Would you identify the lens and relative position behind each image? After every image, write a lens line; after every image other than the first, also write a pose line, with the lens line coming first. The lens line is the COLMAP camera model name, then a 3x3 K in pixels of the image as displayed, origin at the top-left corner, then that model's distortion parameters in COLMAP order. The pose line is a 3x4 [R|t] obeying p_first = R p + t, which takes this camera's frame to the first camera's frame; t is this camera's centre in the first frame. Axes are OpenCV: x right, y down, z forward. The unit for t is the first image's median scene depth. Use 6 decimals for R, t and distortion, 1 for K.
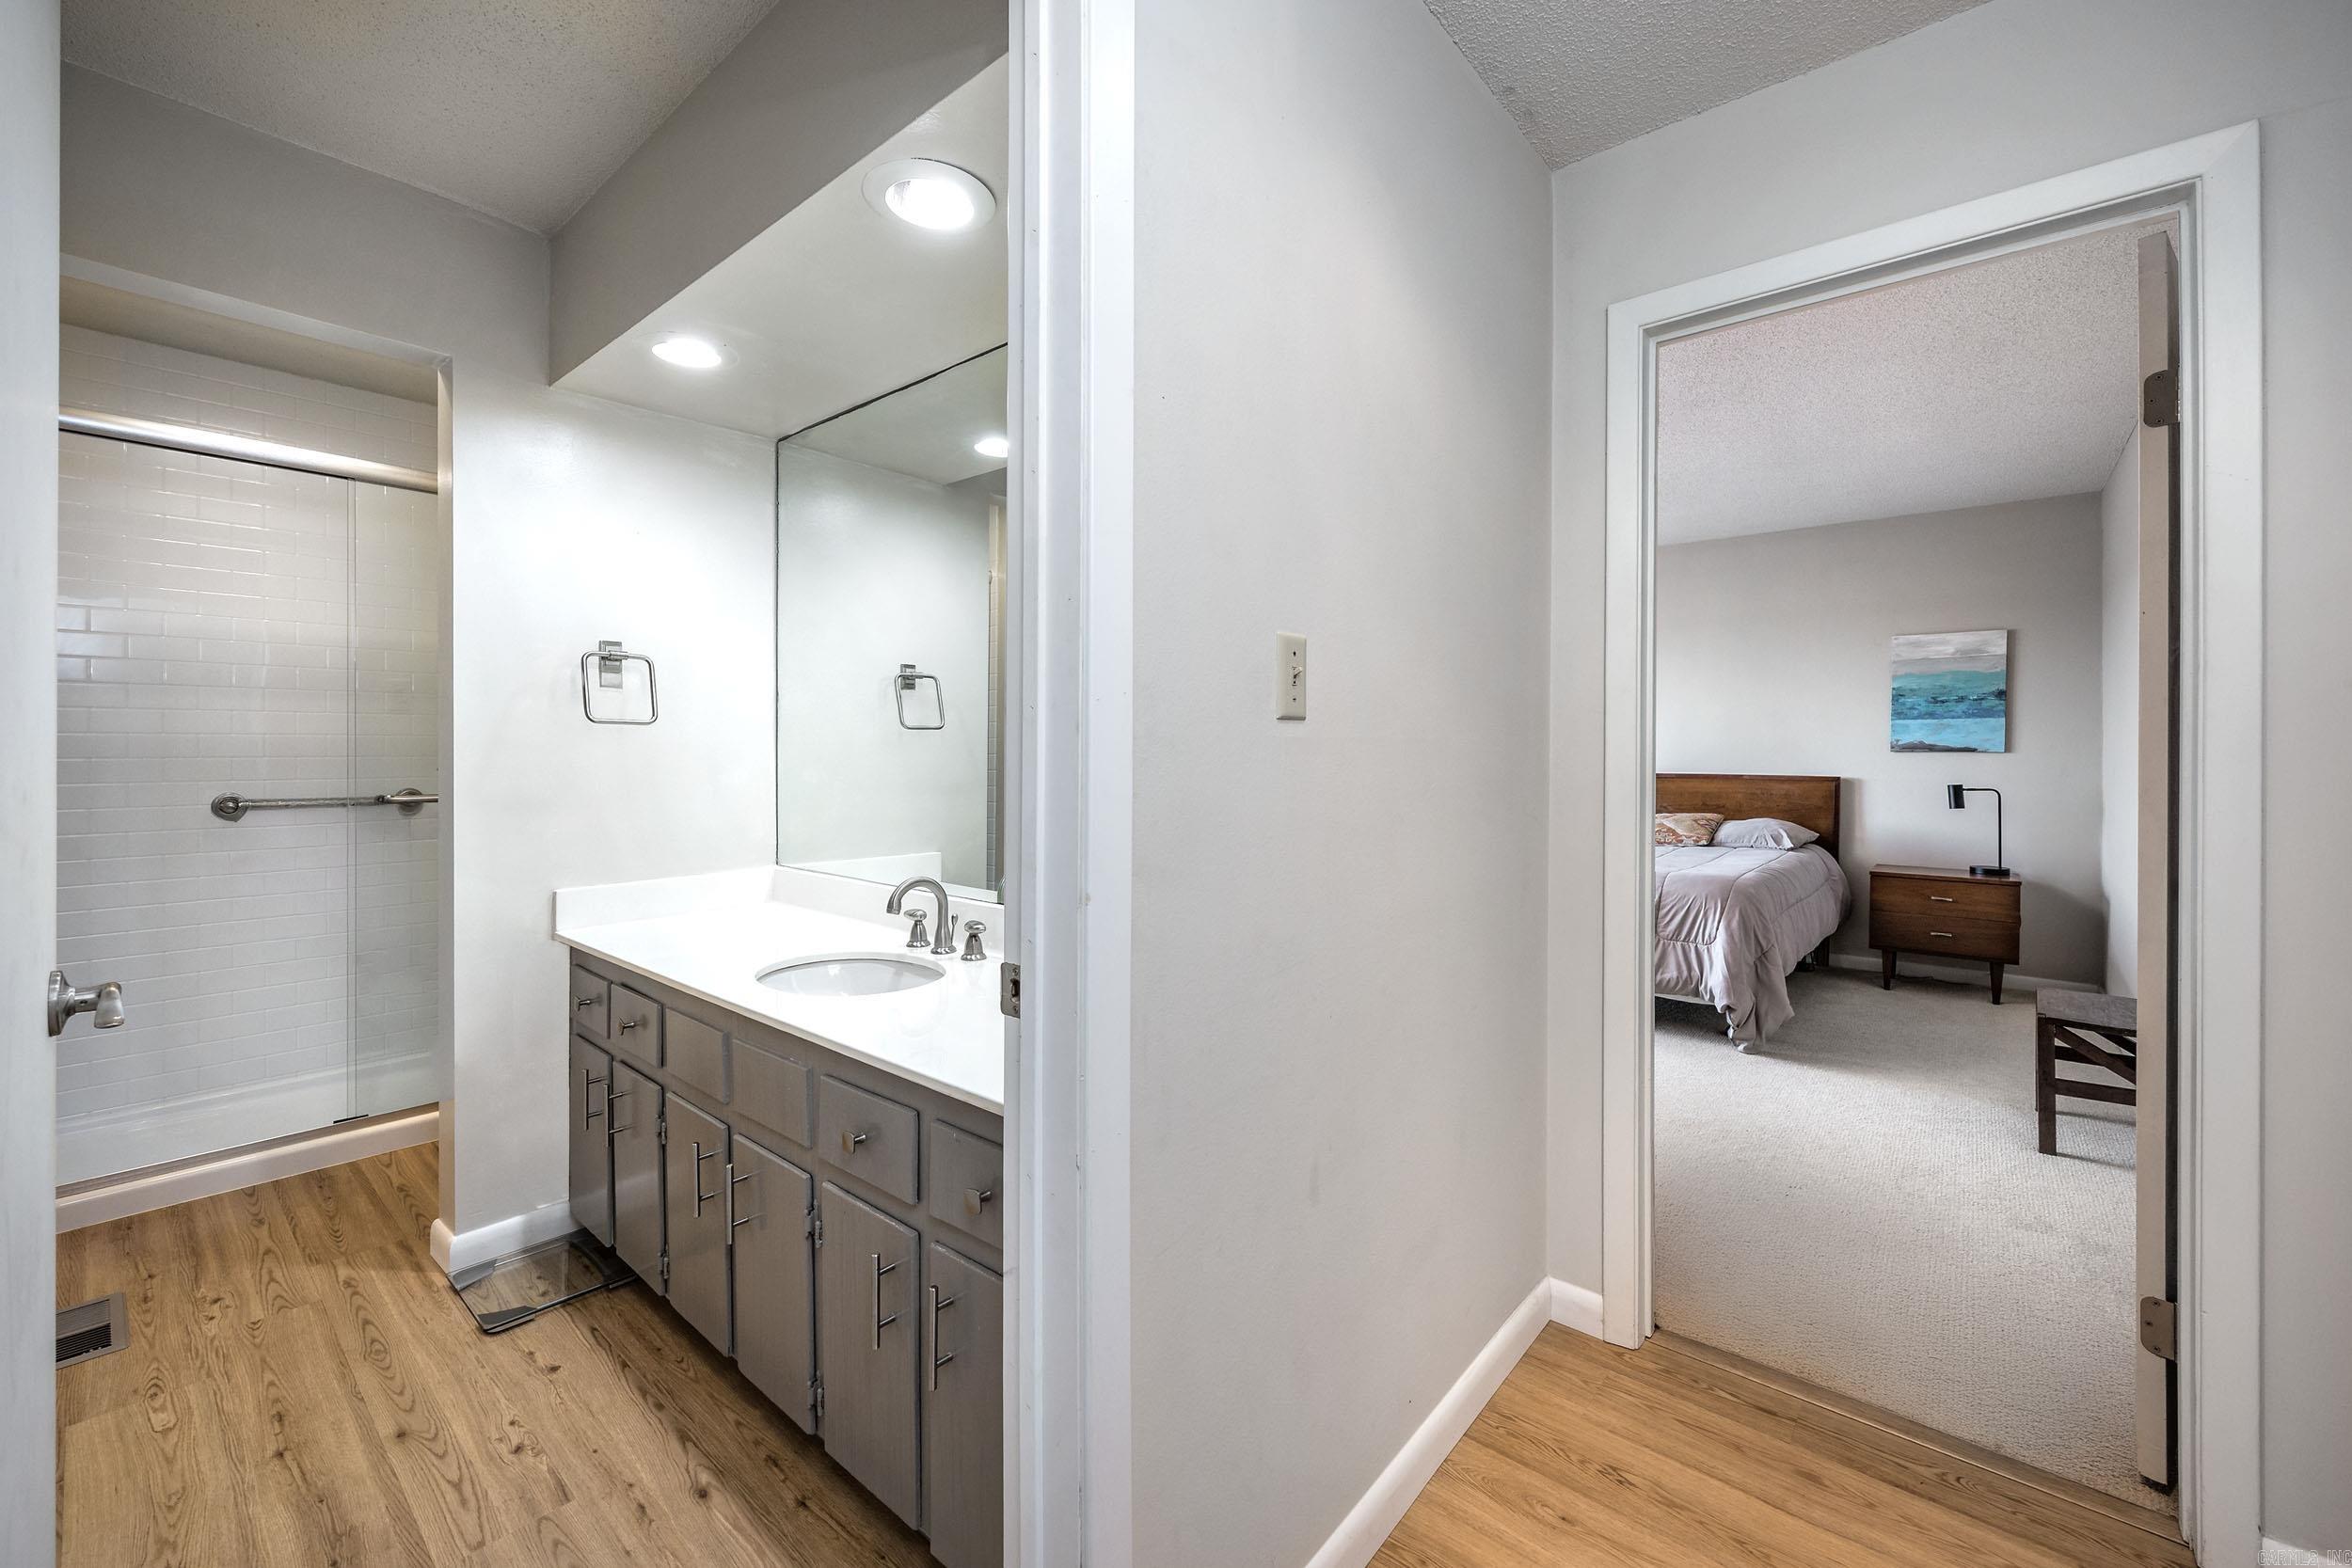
lens RADIAL K [[943.6, 0, 1181.2], [0, 943.6, 768.6], [0, 0, 1]] dist [0.001574, 0.000726]
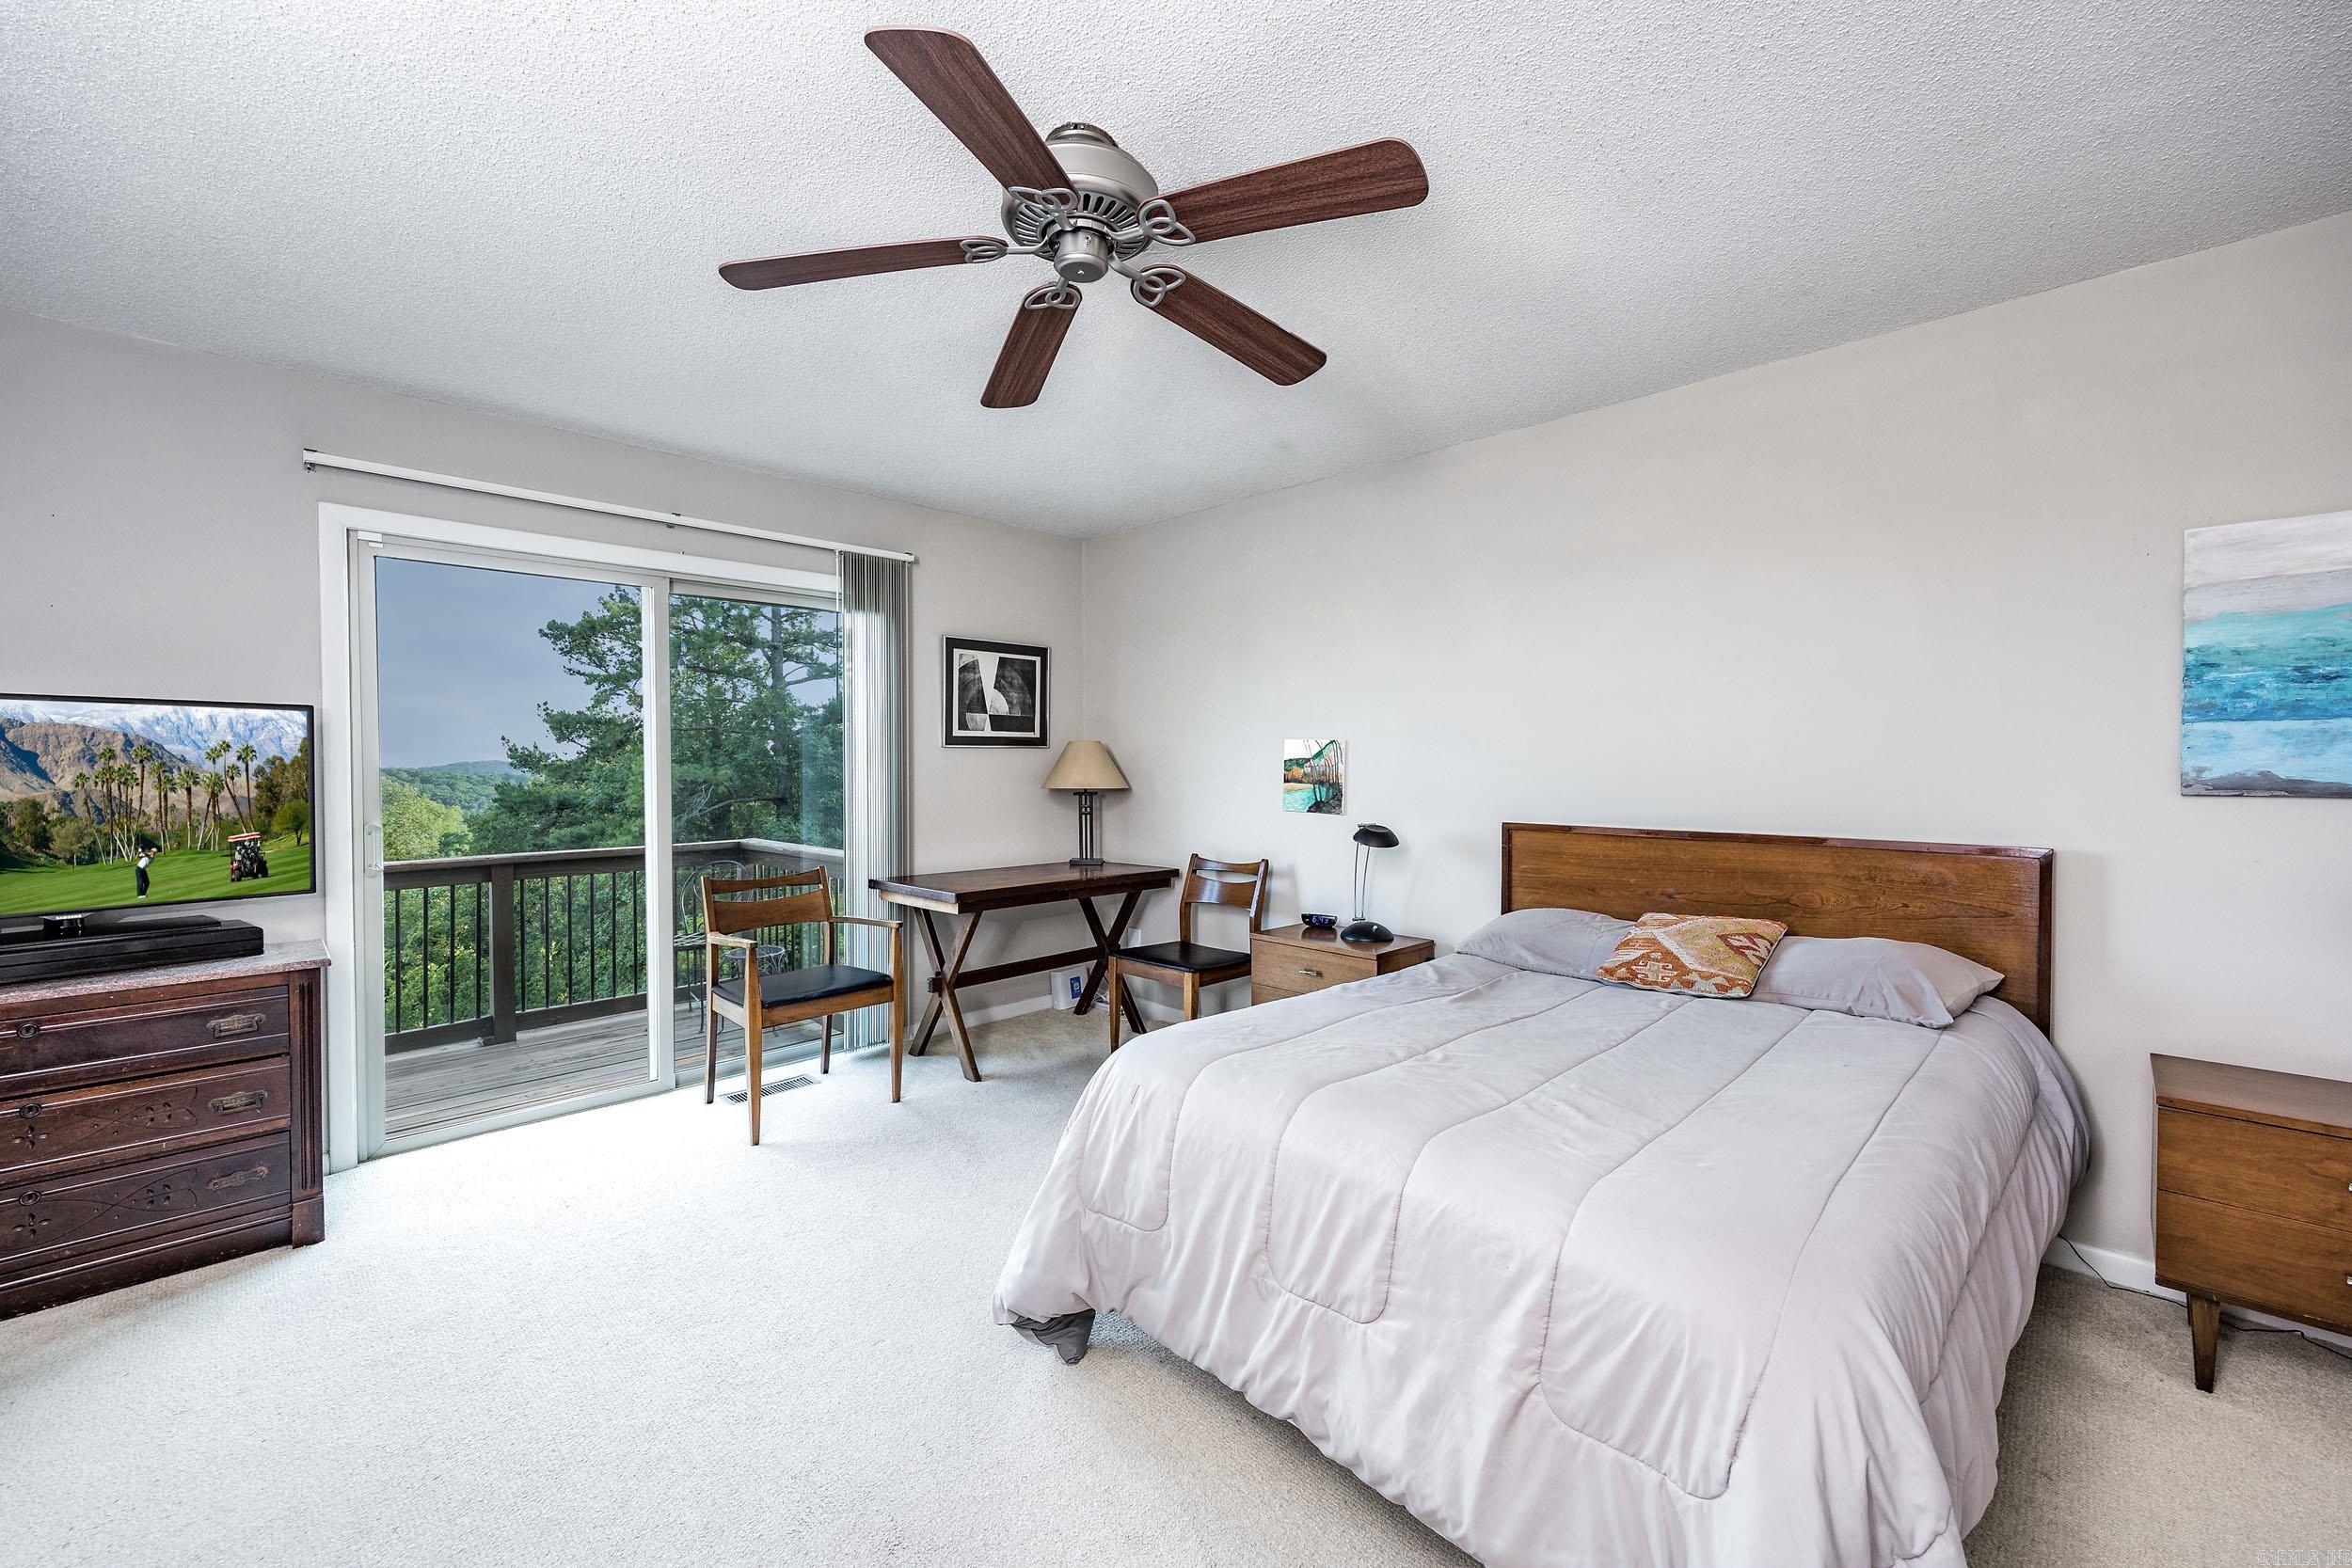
lens RADIAL K [[943.6, 0, 1190.3], [0, 943.6, 778.7], [0, 0, 1]] dist [0.001574, 0.000726]
pose [[0.998328, 0.003736, -0.057676, 0.192331], [-0.004249, 0.999952, -0.008777, -0.011915], [0.057640, 0.009007, 0.998297, 0.323218]]
